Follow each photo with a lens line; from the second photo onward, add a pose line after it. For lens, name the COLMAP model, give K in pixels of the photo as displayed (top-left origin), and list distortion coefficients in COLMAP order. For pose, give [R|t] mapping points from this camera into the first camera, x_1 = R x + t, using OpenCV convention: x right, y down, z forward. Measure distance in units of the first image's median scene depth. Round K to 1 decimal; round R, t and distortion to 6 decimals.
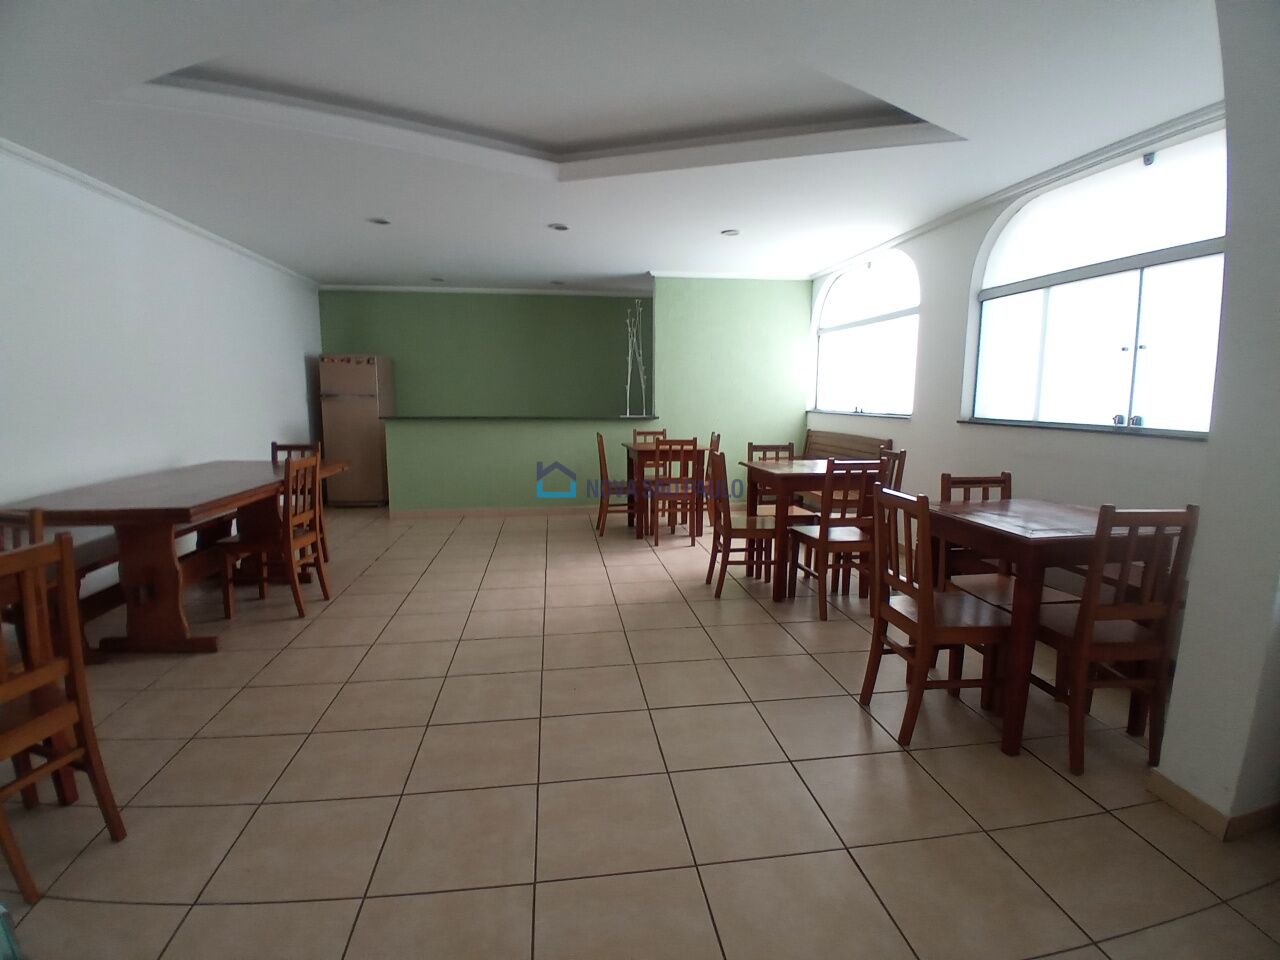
lens RADIAL K [[638.6, 0, 641.3], [0, 638.6, 490.1], [0, 0, 1]] dist [0.000572, -0.042059]
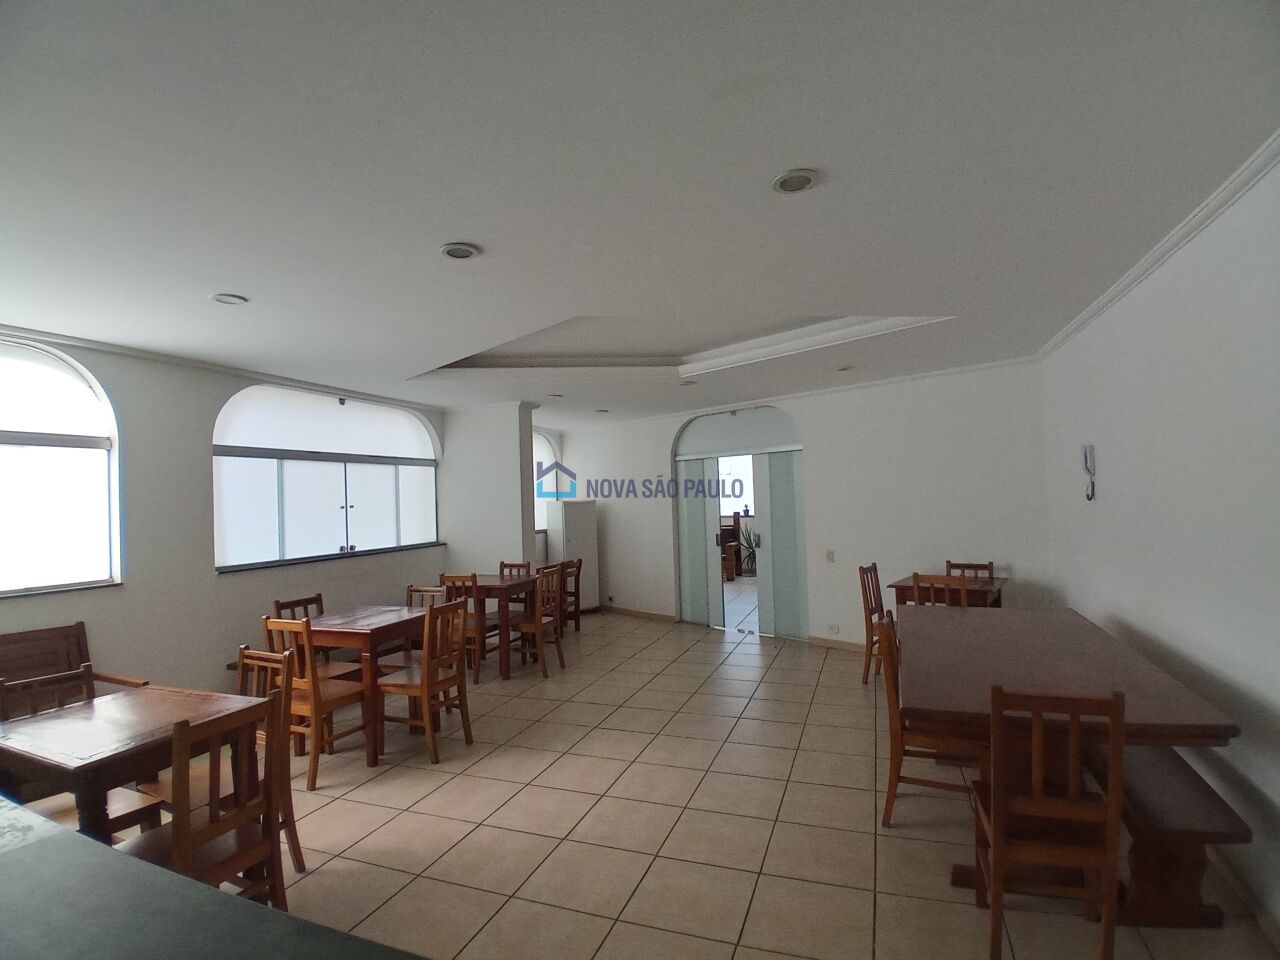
lens RADIAL K [[638.6, 0, 641.3], [0, 638.6, 490.1], [0, 0, 1]] dist [0.000572, -0.042059]
pose [[-0.885244, 0.042477, 0.463184, -0.597564], [0.109293, 0.986936, 0.118373, -0.308570], [-0.452104, 0.155411, -0.878322, 1.711154]]
